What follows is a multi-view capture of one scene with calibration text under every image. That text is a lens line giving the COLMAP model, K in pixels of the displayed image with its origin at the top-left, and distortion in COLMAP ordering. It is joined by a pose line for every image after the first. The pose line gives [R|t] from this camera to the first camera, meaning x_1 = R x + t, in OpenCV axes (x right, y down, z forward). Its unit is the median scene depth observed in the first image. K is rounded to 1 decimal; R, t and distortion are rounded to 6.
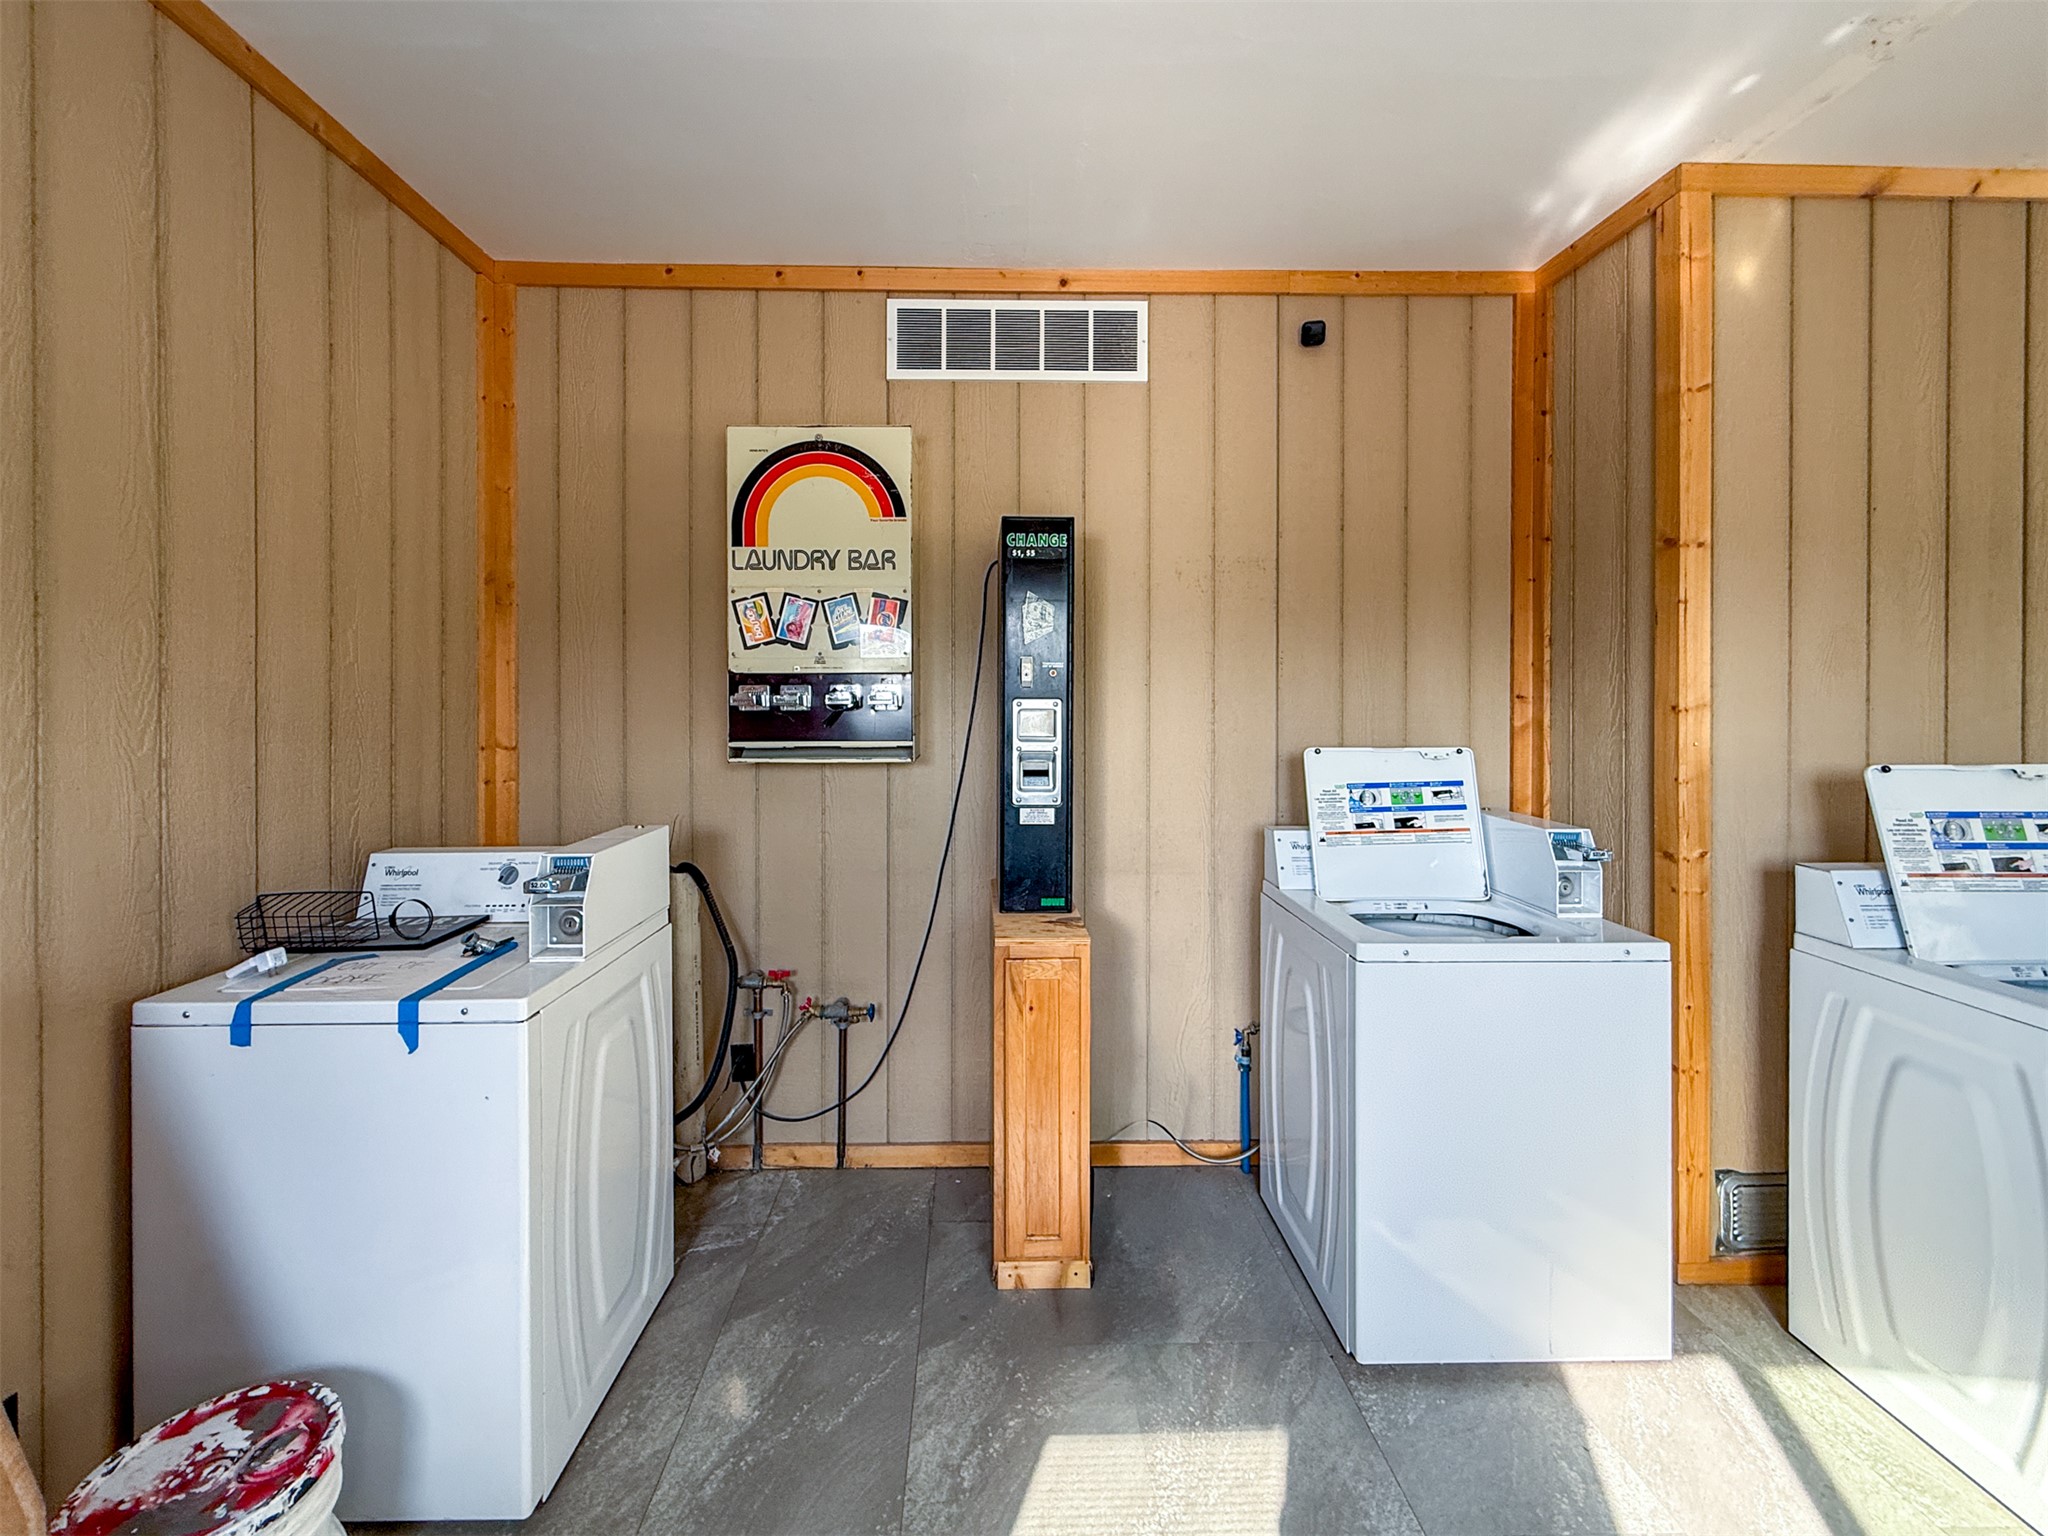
lens RADIAL K [[840.3, 0, 997.0], [0, 840.3, 702.7], [0, 0, 1]] dist [0.003662, -0.000224]
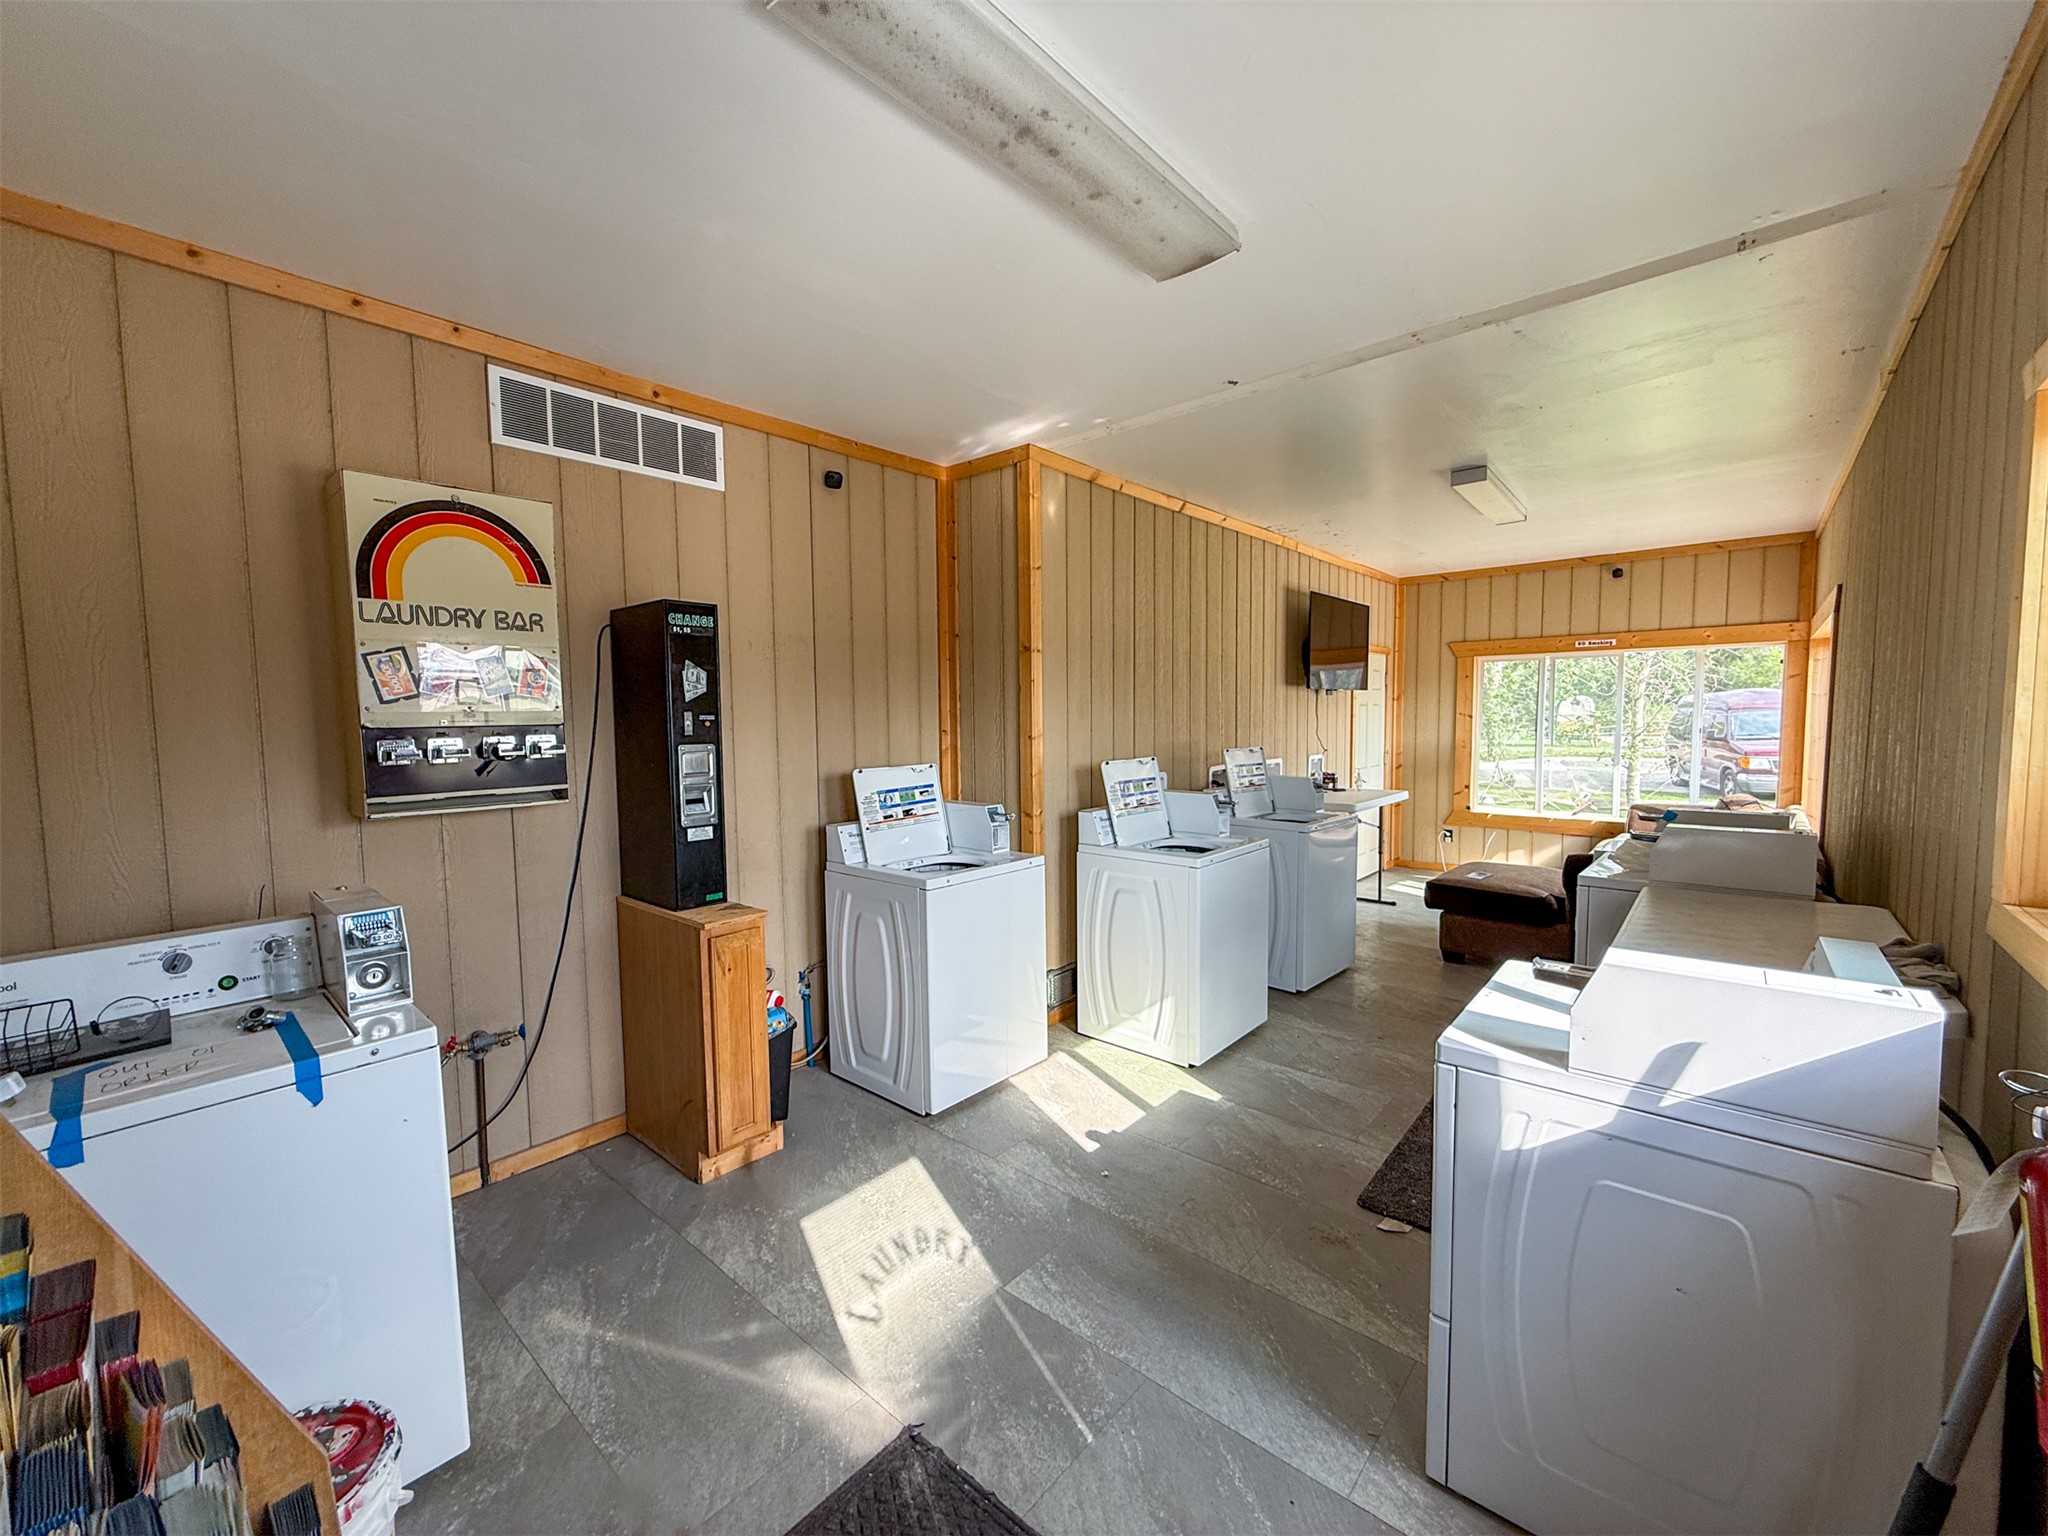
lens RADIAL K [[840.3, 0, 980.9], [0, 840.3, 785.5], [0, 0, 1]] dist [0.003662, -0.000224]
pose [[0.695749, -0.072879, 0.714578, -0.580521], [0.021662, 0.996516, 0.080543, -0.035777], [-0.717959, -0.040558, 0.694903, -0.219587]]
